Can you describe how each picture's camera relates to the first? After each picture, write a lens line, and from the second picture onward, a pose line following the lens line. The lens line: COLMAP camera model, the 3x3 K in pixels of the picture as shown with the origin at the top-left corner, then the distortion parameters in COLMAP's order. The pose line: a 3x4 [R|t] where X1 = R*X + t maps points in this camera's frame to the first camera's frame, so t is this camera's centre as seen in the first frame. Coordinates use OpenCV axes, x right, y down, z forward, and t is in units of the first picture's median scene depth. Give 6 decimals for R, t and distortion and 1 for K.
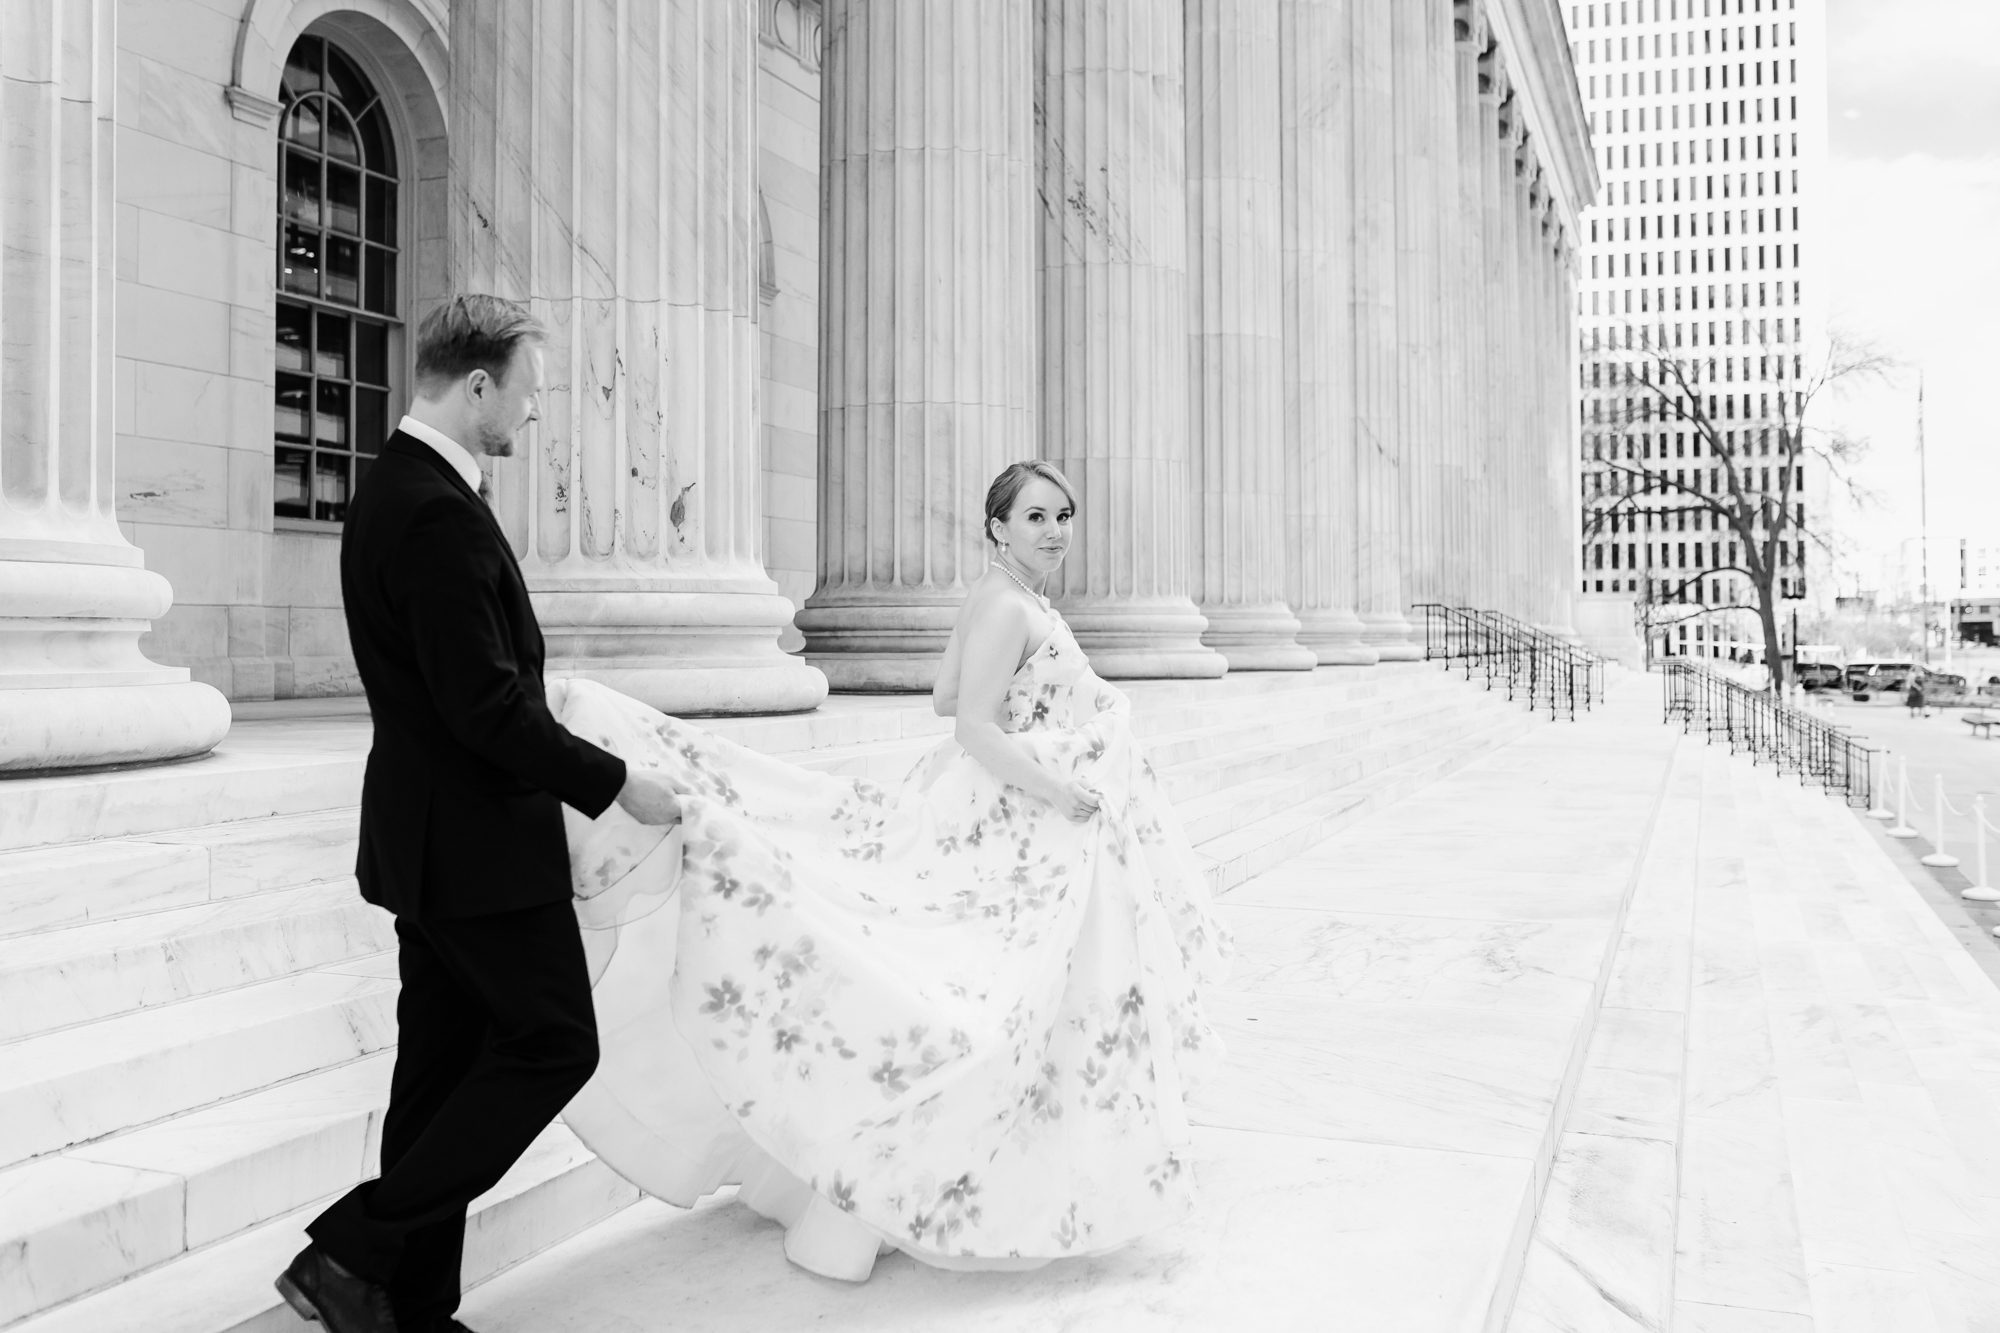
lens RADIAL K [[2057.2, 0, 978.3], [0, 2057.2, 617.7], [0, 0, 1]] dist [-0.004420, 0.000000]
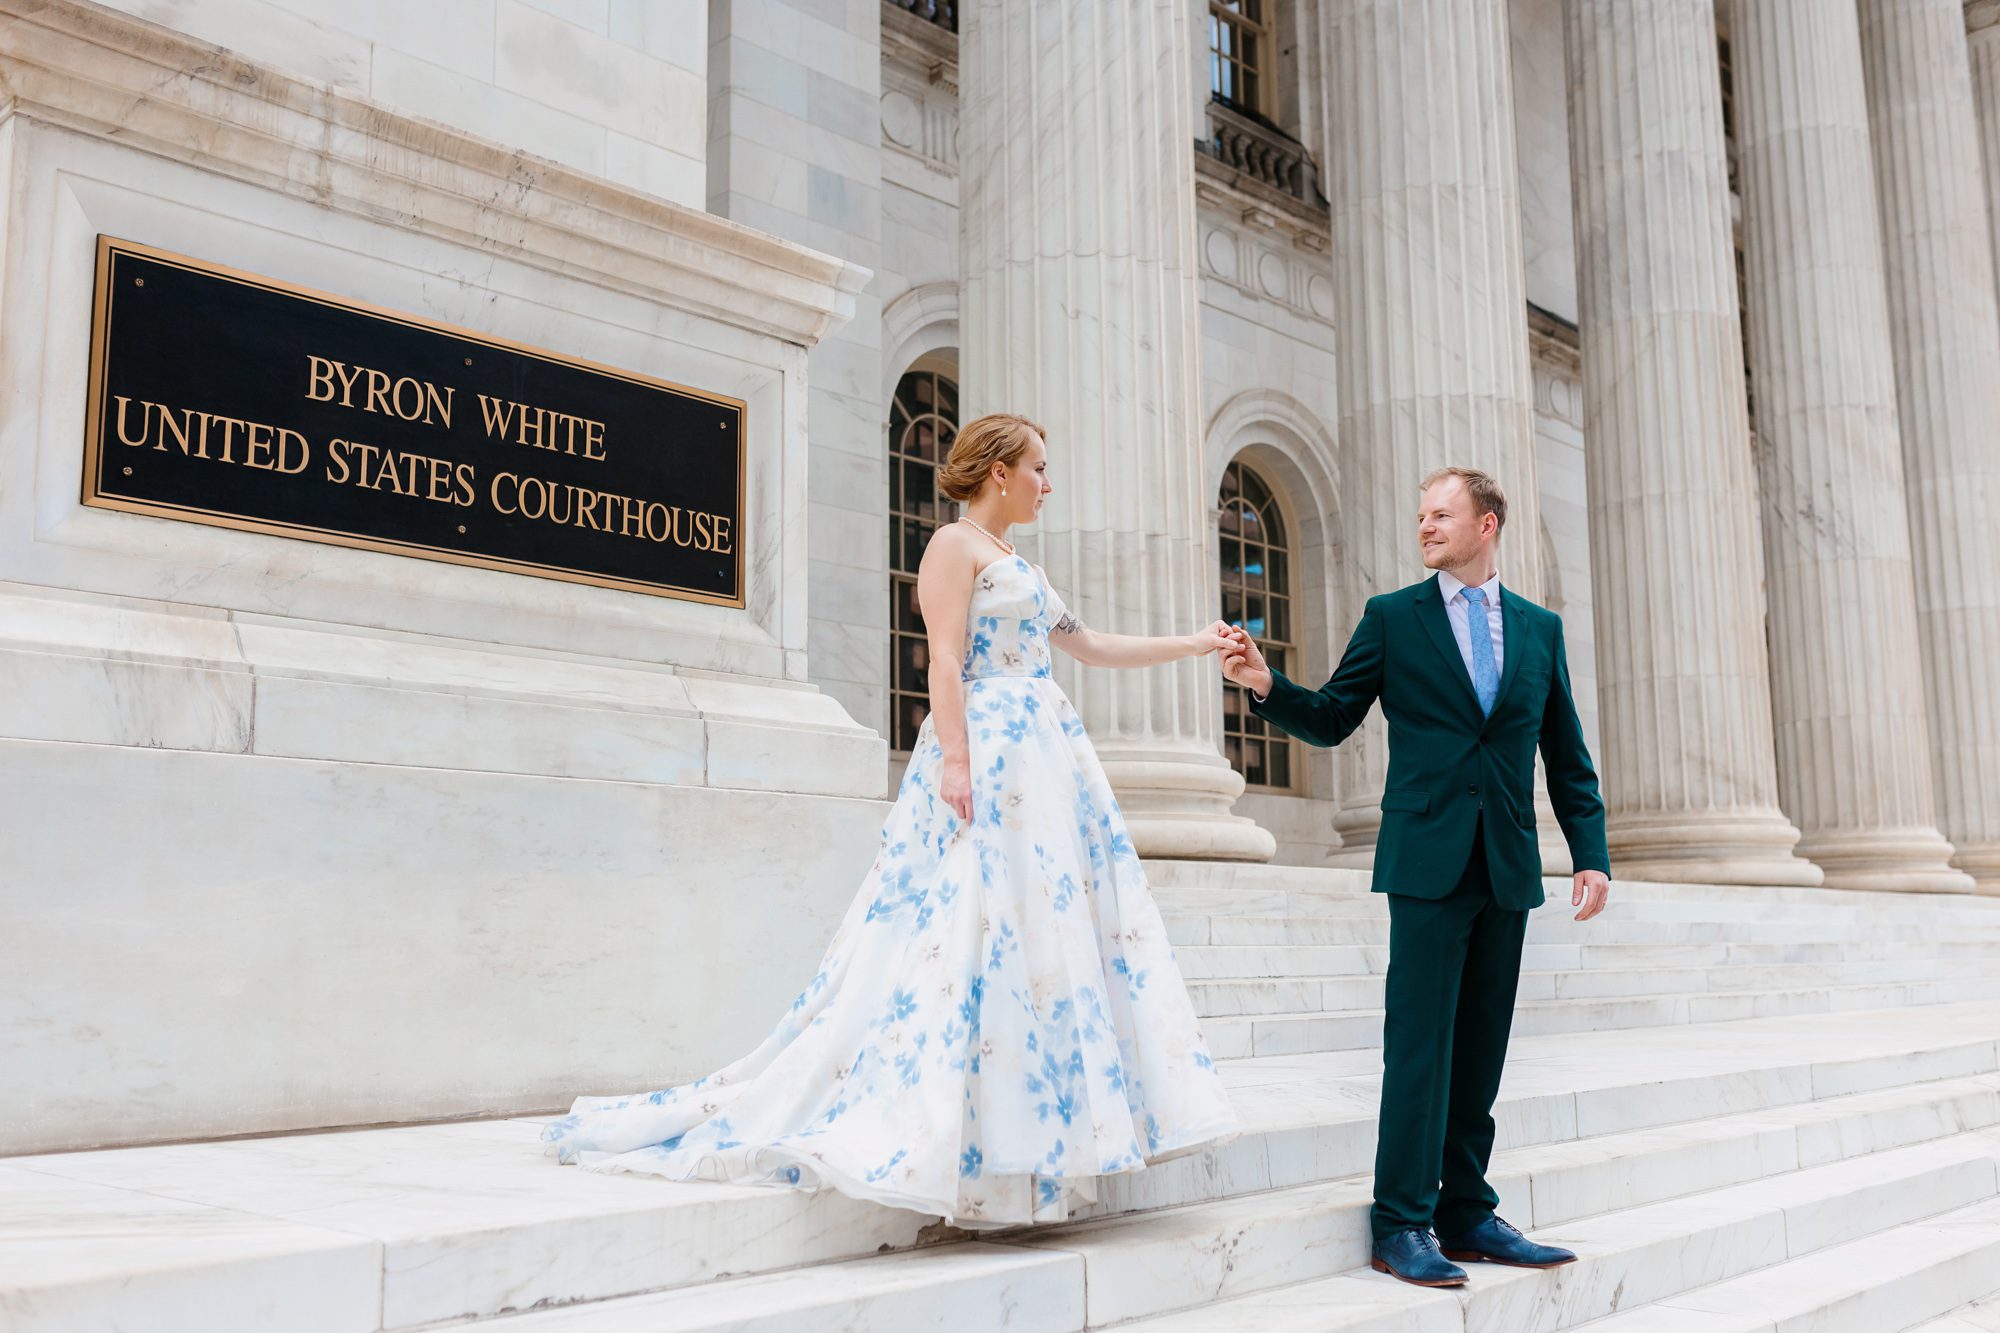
lens RADIAL K [[2057.2, 0, 993.2], [0, 2057.2, 666.1], [0, 0, 1]] dist [-0.004420, 0.000000]
pose [[0.928059, -0.070566, -0.365687, 0.039762], [0.021916, 0.990532, -0.135522, 0.048085], [0.371788, 0.117758, 0.920819, -0.321234]]
